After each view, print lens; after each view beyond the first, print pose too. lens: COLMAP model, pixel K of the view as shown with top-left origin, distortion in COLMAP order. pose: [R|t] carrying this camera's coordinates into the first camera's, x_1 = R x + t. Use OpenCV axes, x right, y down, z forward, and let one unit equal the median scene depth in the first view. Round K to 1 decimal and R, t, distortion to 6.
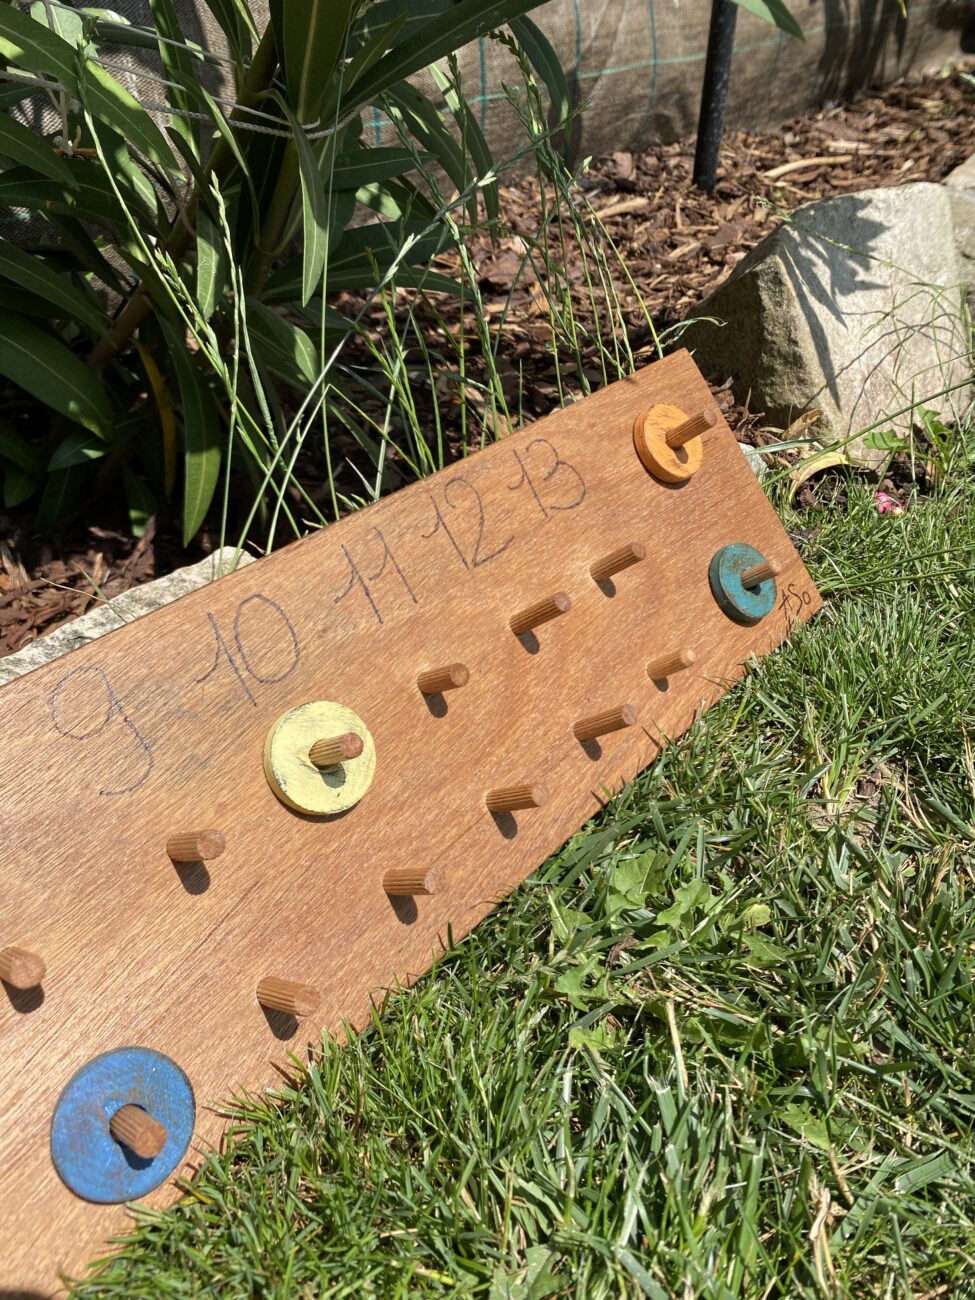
lens RADIAL K [[951.8, 0, 487.5], [0, 951.8, 650.0], [0, 0, 1]] dist [0.117610, -0.219699]
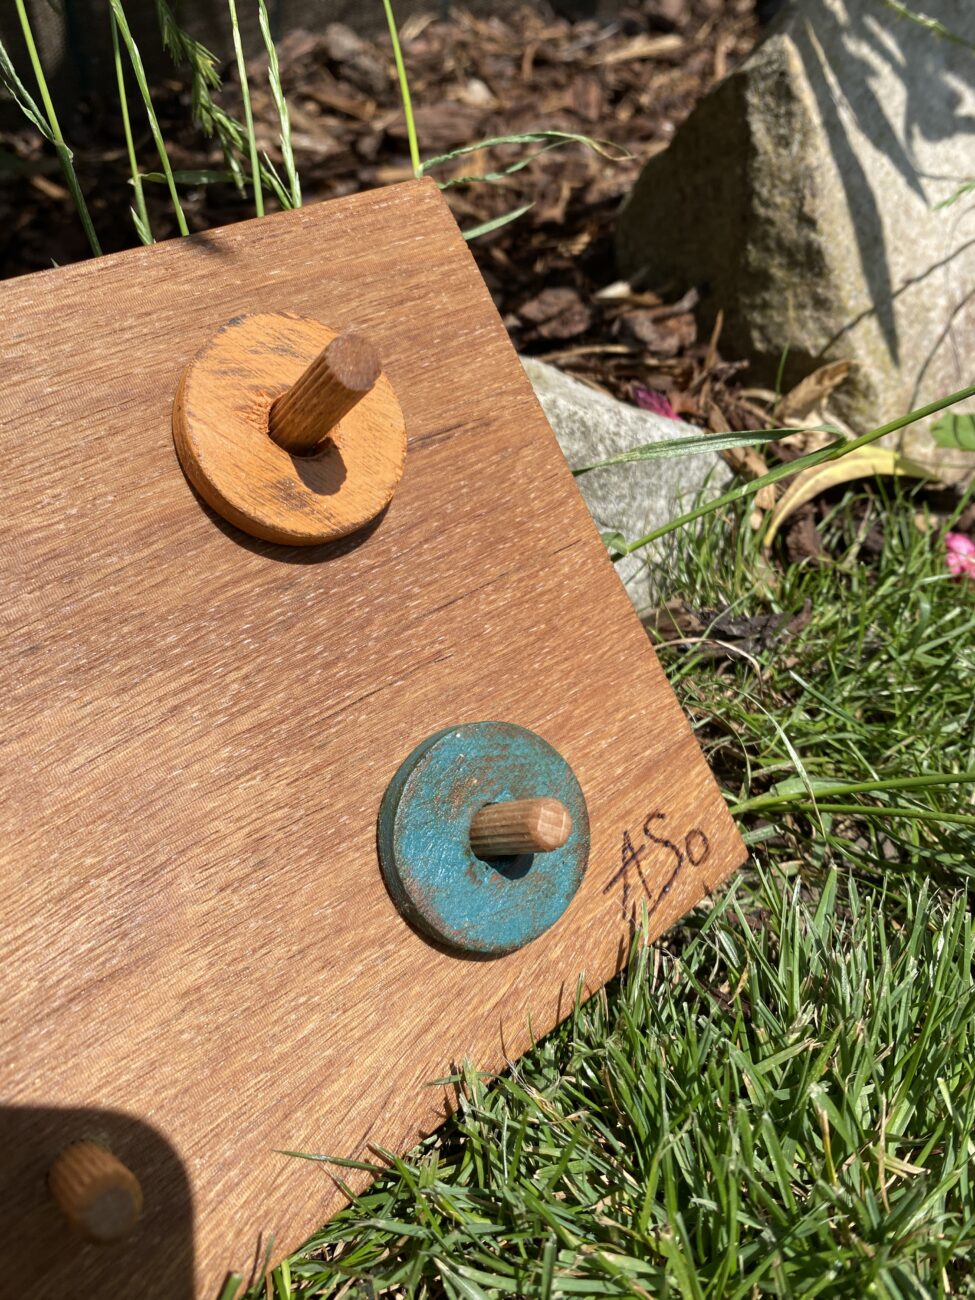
lens RADIAL K [[964.0, 0, 487.5], [0, 964.0, 650.0], [0, 0, 1]] dist [0.002698, -0.010741]
pose [[0.992175, 0.078732, -0.096905, 0.215741], [-0.072353, 0.995081, 0.067672, -0.118958], [0.101757, -0.060131, 0.992990, 0.470821]]
